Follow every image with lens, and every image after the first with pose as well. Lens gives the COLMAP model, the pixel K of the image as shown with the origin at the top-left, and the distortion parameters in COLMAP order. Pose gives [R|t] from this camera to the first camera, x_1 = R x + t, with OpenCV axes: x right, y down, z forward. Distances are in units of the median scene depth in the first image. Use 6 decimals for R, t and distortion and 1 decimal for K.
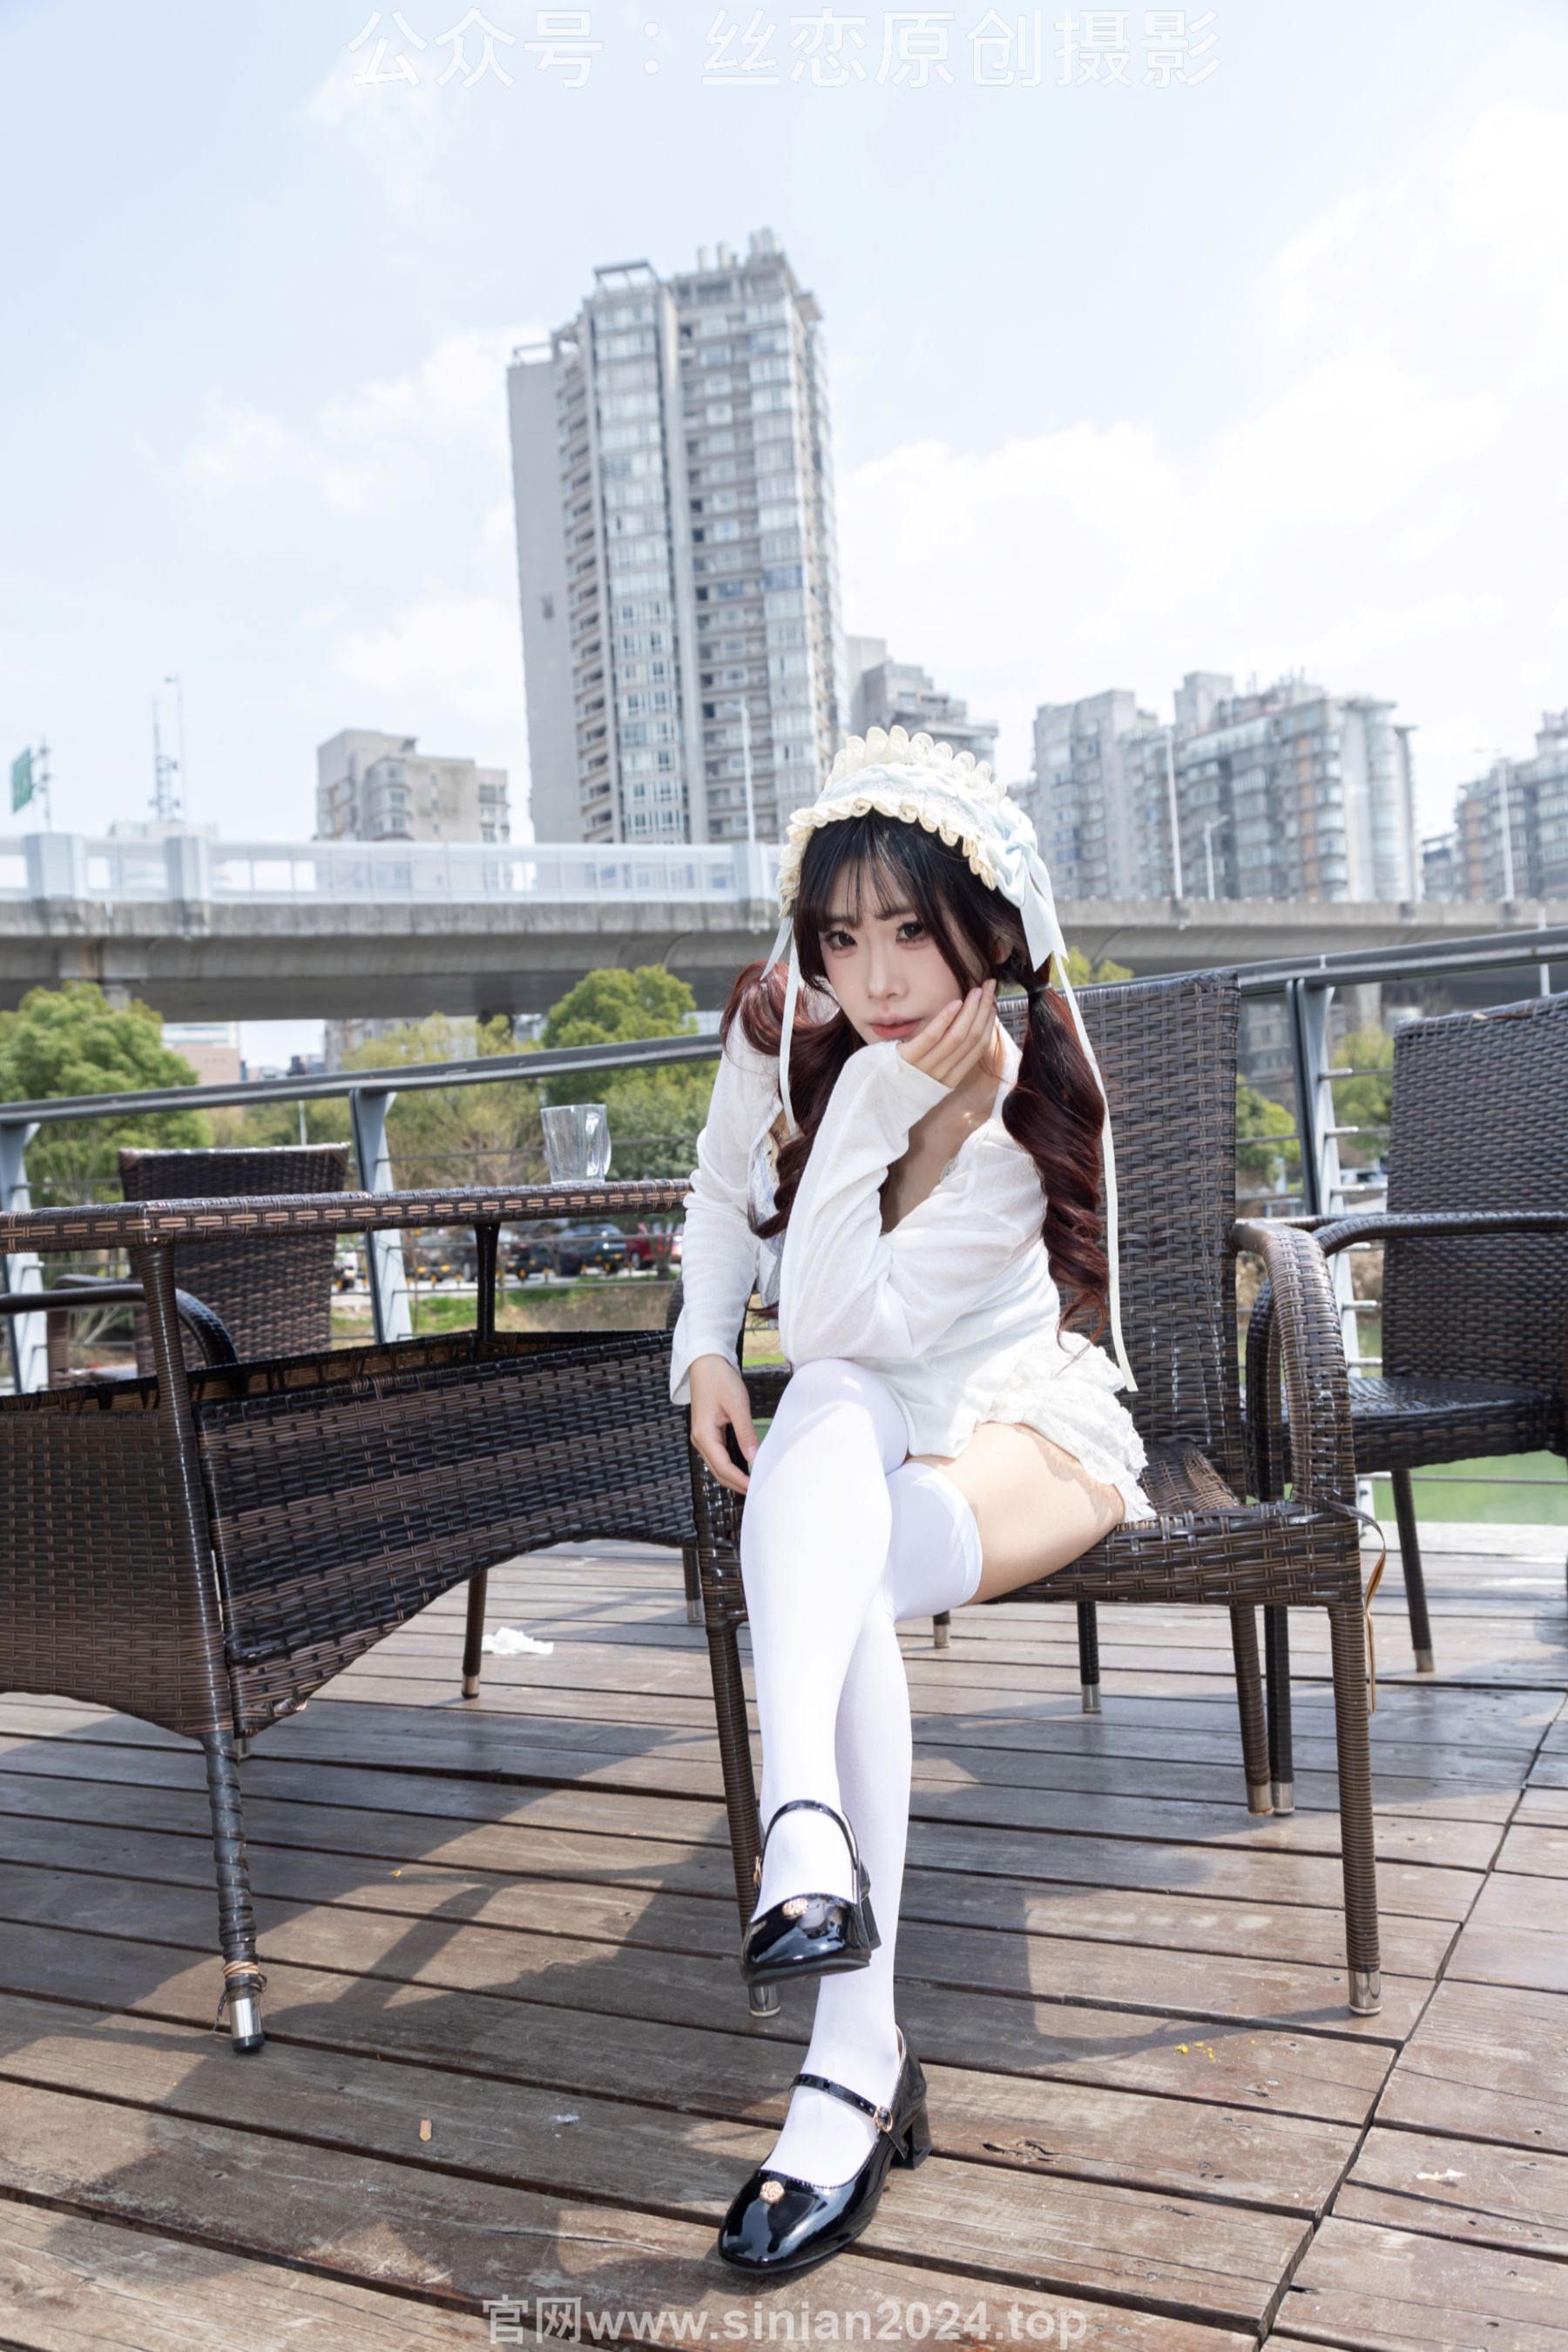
lens RADIAL K [[1998.1, 0, 787.4], [0, 1998.1, 1177.3], [0, 0, 1]] dist [-0.016108, 0.012012]
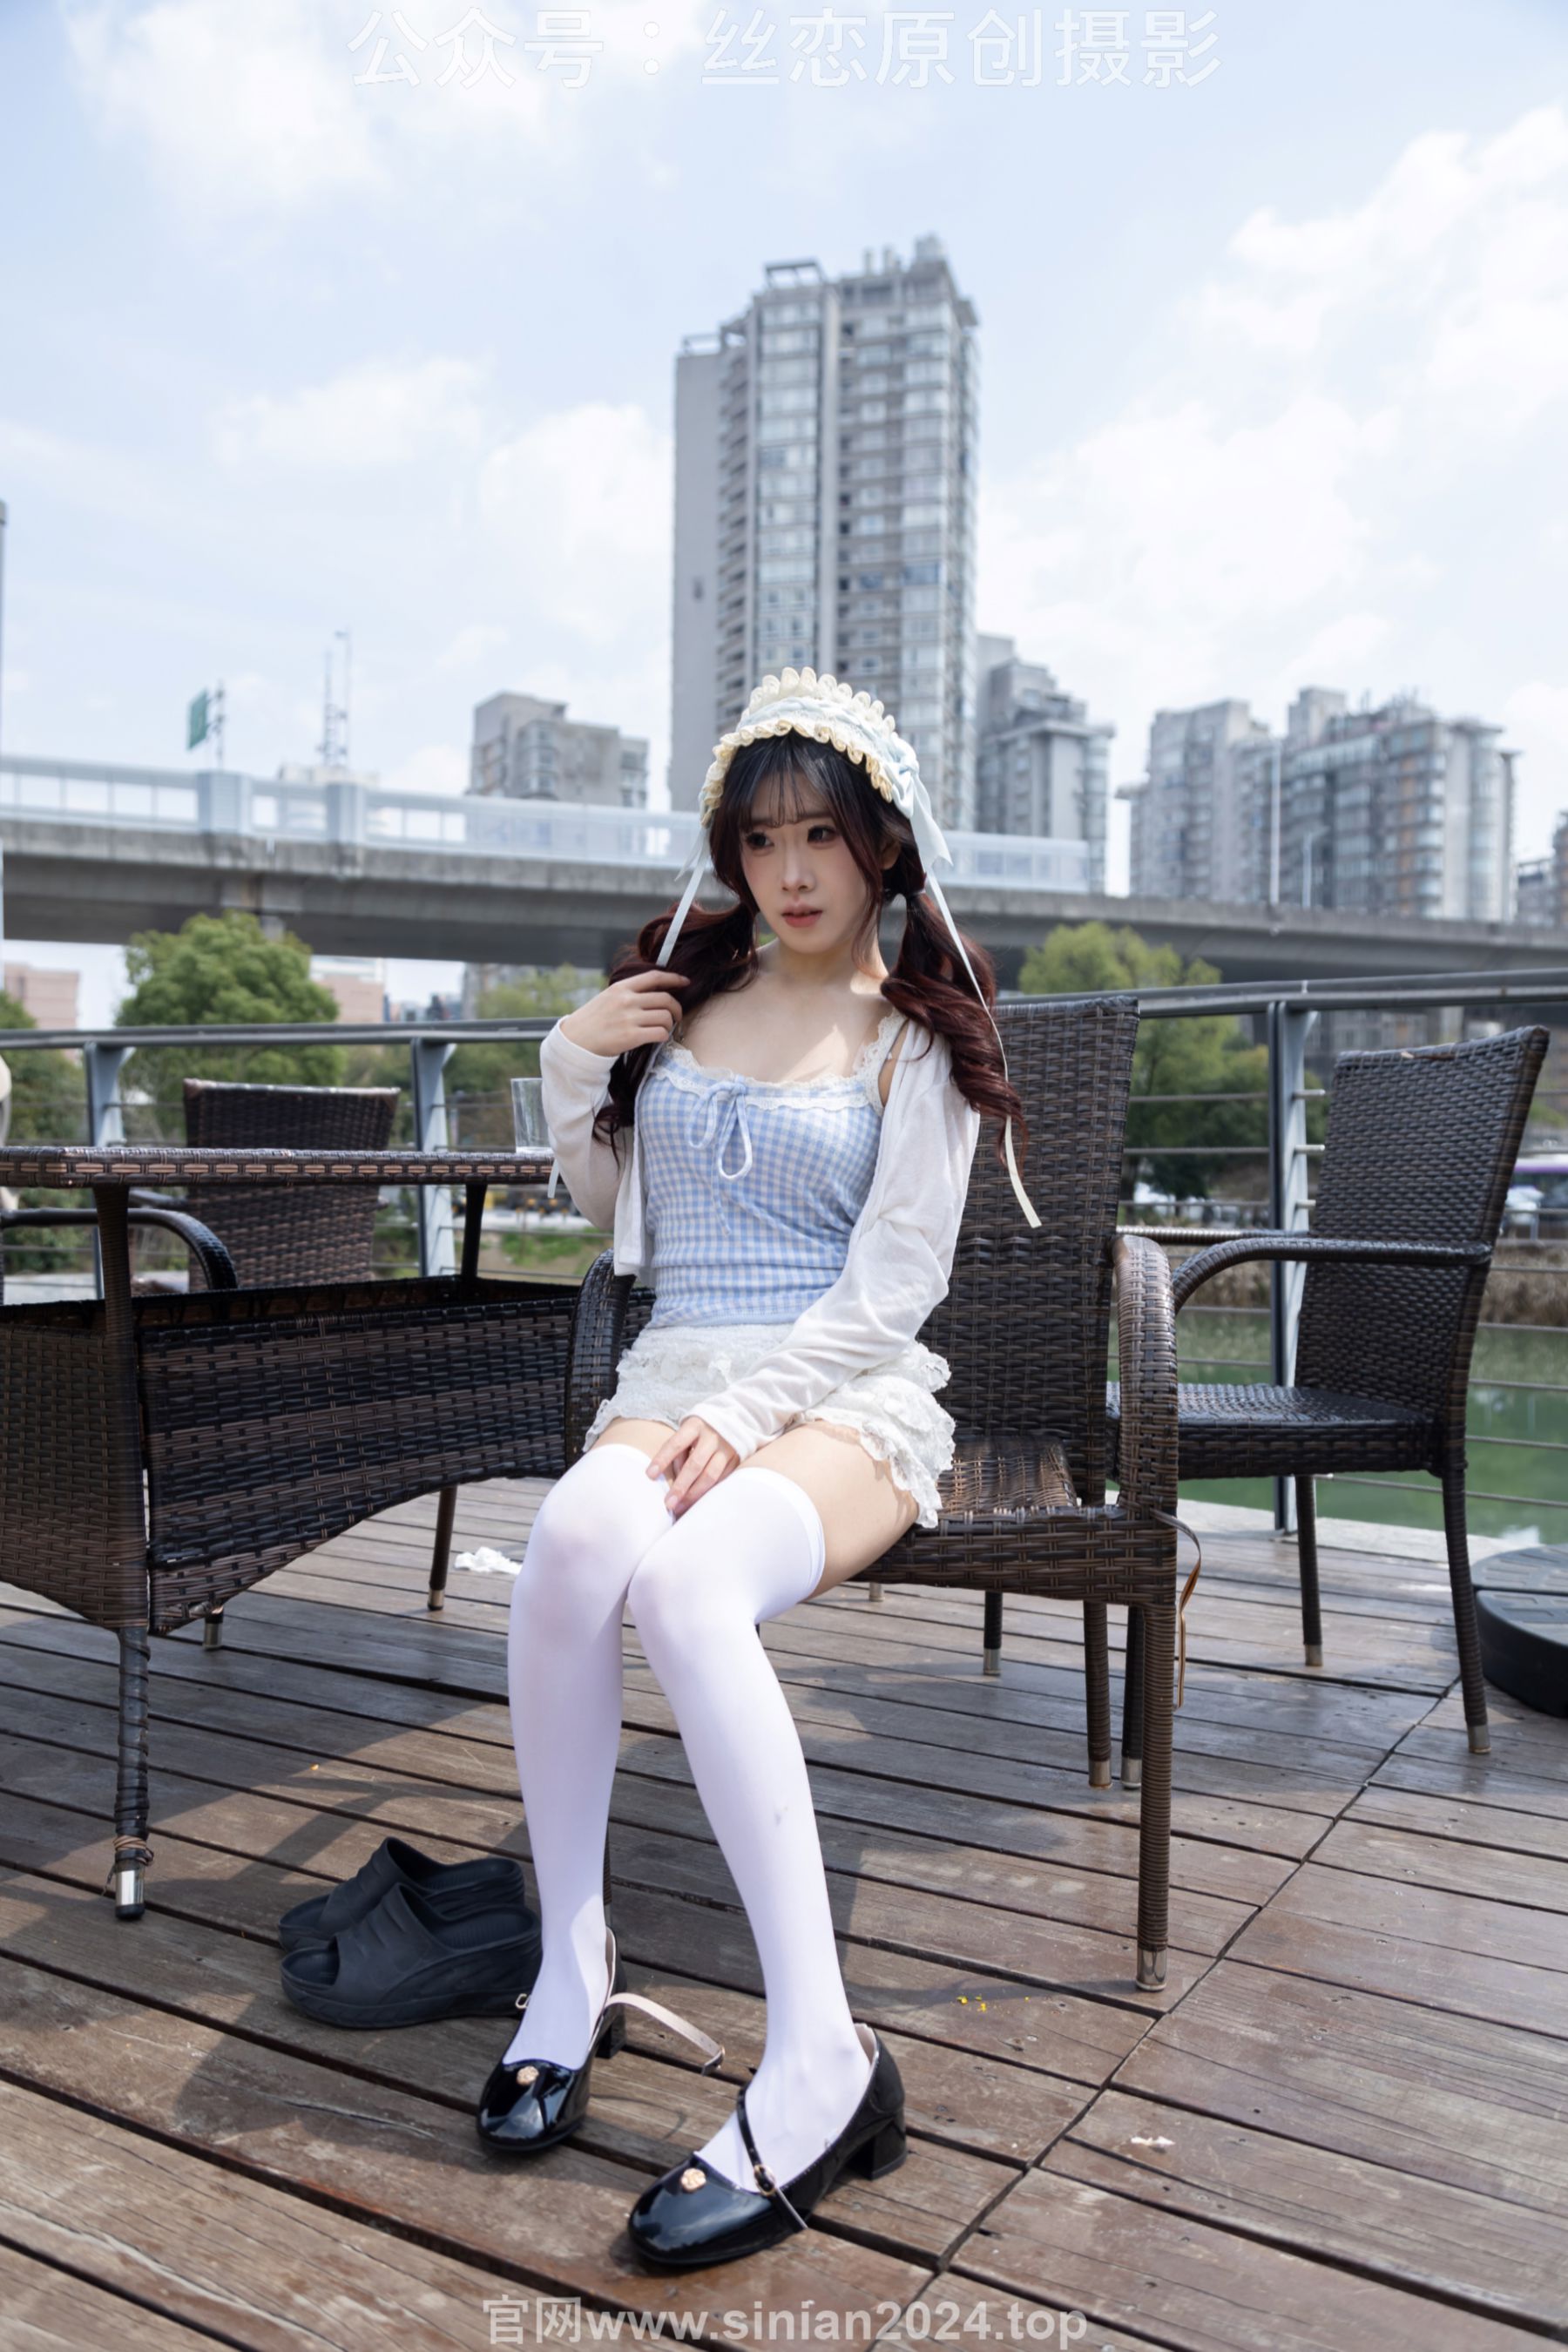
lens RADIAL K [[1871.4, 0, 781.8], [0, 1871.4, 1179.3], [0, 0, 1]] dist [0.021729, -0.016273]
pose [[0.995786, 0.075769, -0.051668, 0.099042], [-0.074593, 0.996917, 0.024318, -0.019437], [0.053352, -0.020361, 0.998368, -0.012251]]
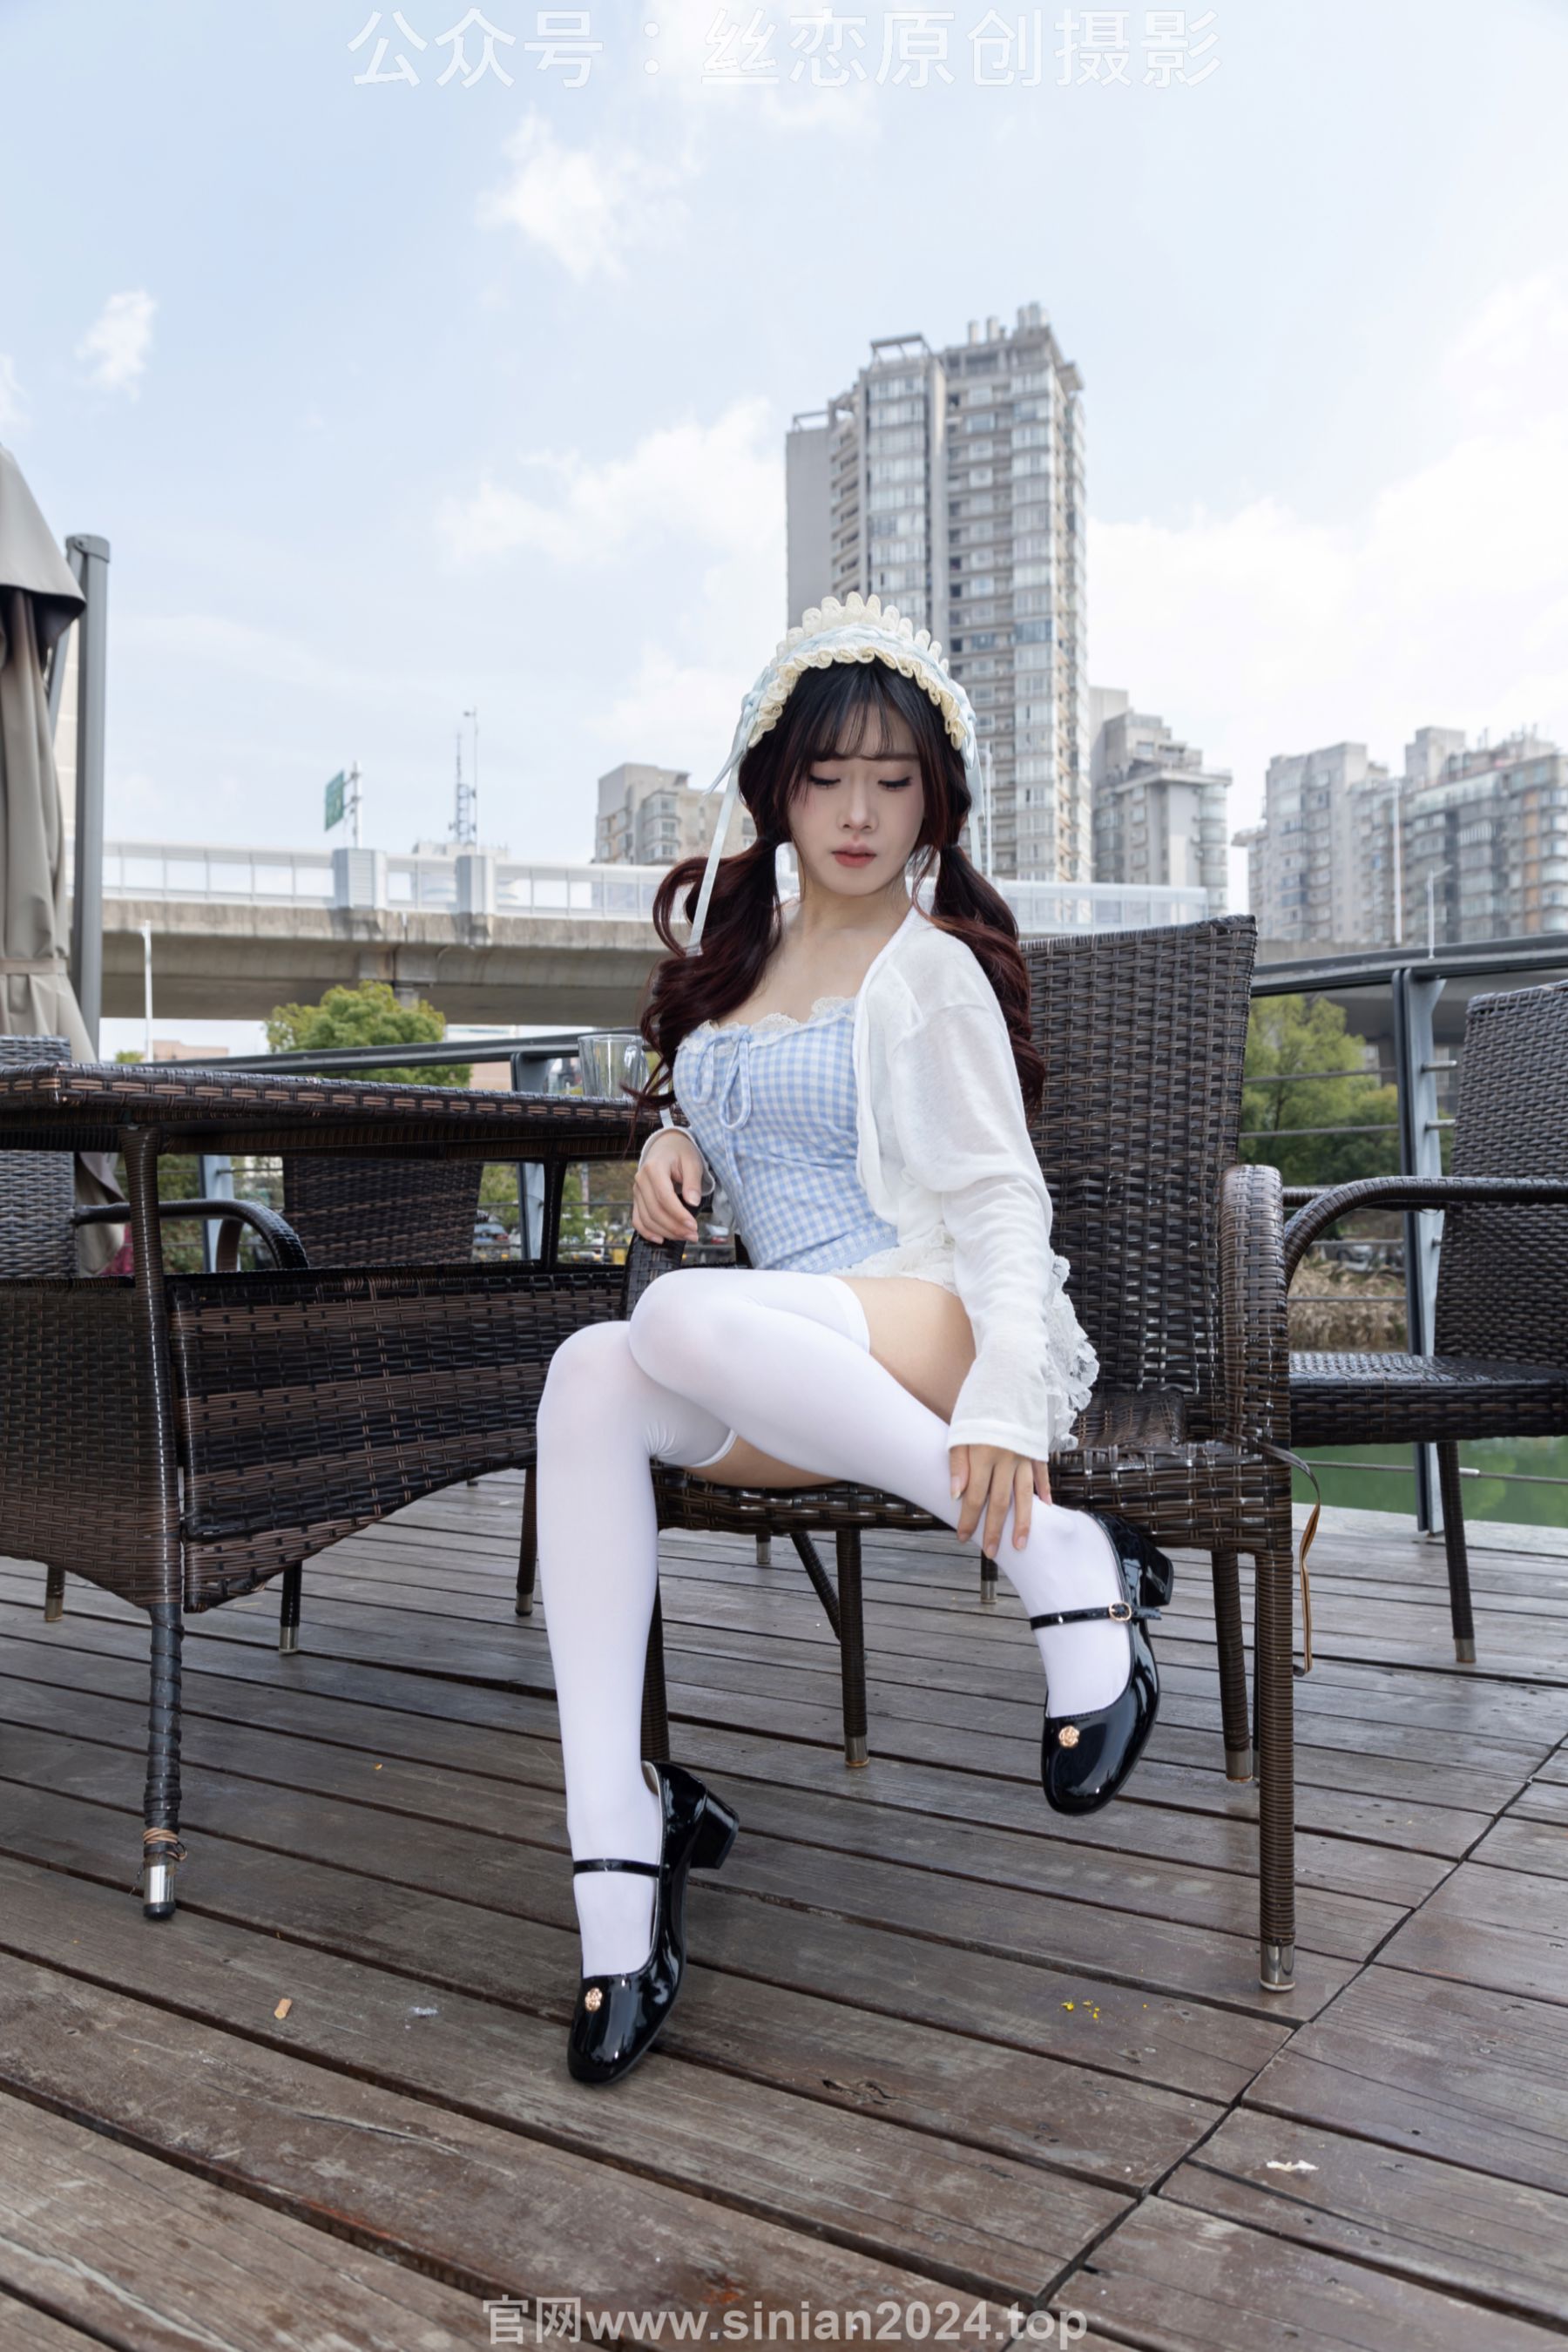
lens RADIAL K [[1851.8, 0, 789.2], [0, 1851.8, 1176.1], [0, 0, 1]] dist [0.012265, -0.008886]
pose [[0.991819, 0.049201, -0.117793, 0.123892], [-0.049798, 0.998757, -0.002131, 0.041549], [0.117541, 0.007980, 0.993036, 0.083244]]
